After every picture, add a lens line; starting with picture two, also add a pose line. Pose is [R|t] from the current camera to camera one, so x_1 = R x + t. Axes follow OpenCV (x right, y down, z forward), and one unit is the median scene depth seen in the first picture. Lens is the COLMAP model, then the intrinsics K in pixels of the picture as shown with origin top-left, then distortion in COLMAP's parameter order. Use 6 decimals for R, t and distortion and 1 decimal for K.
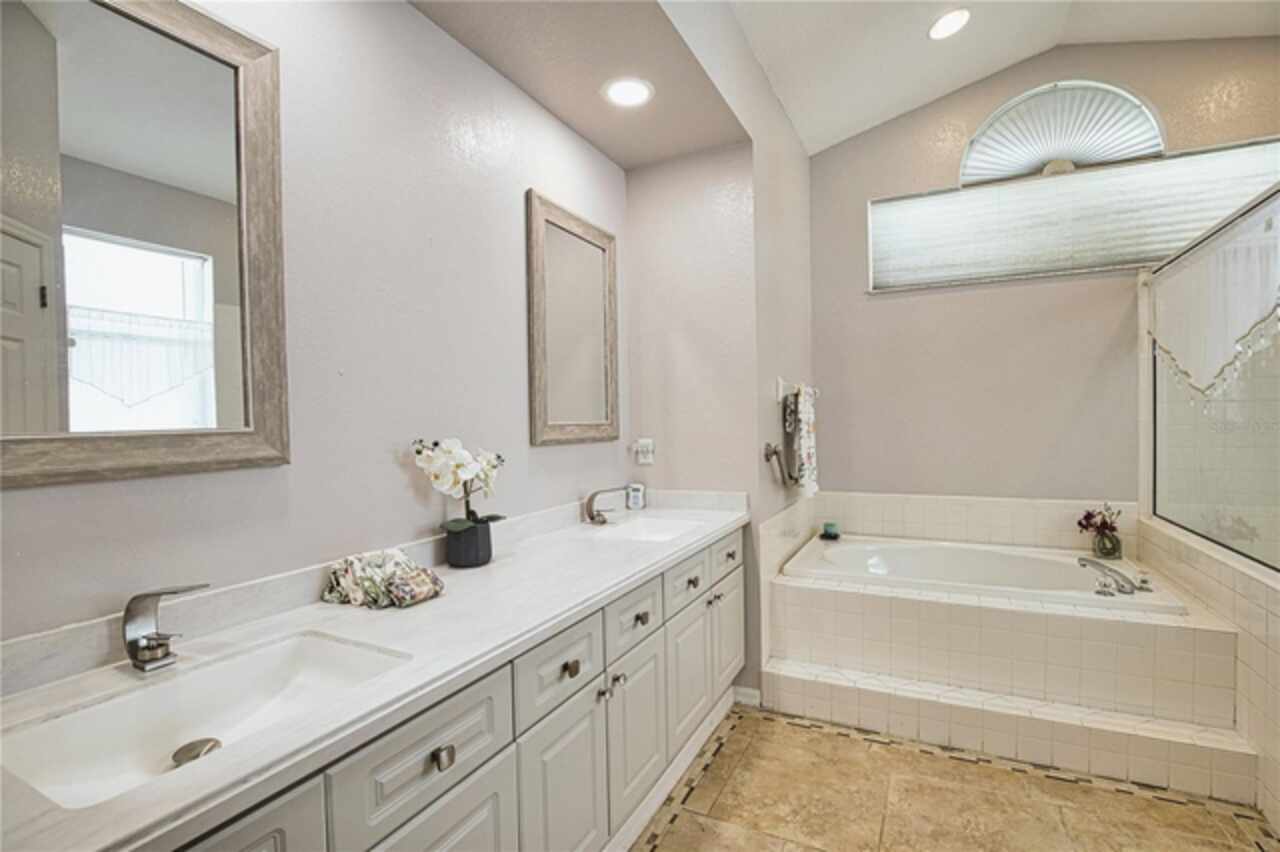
lens RADIAL K [[590.6, 0, 637.0], [0, 590.6, 435.6], [0, 0, 1]] dist [-0.034741, 0.006798]
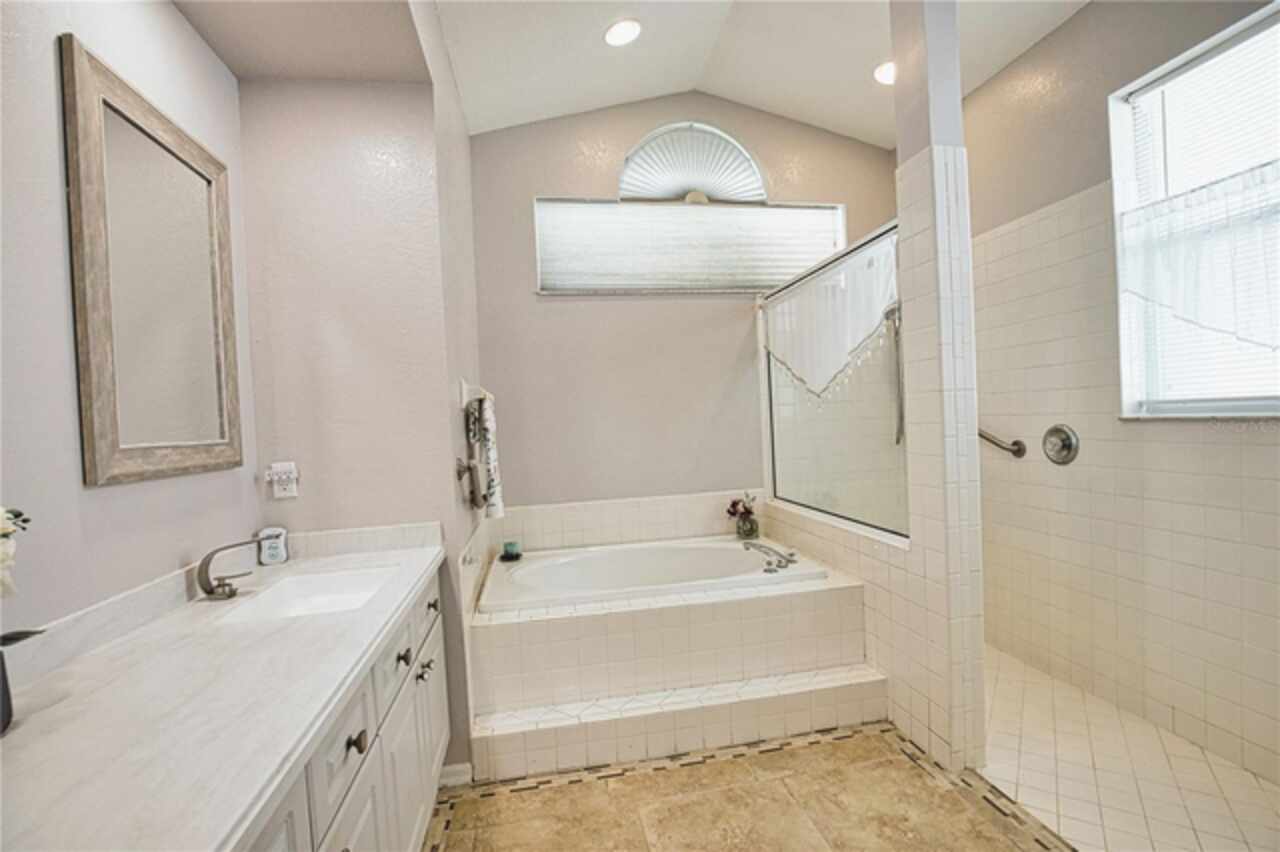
lens RADIAL K [[590.6, 0, 646.8], [0, 590.6, 433.4], [0, 0, 1]] dist [-0.034741, 0.006798]
pose [[0.787802, -0.036145, 0.614867, -0.077910], [0.051610, 0.998640, -0.007420, -0.001839], [-0.613762, 0.037578, 0.788596, 0.196209]]
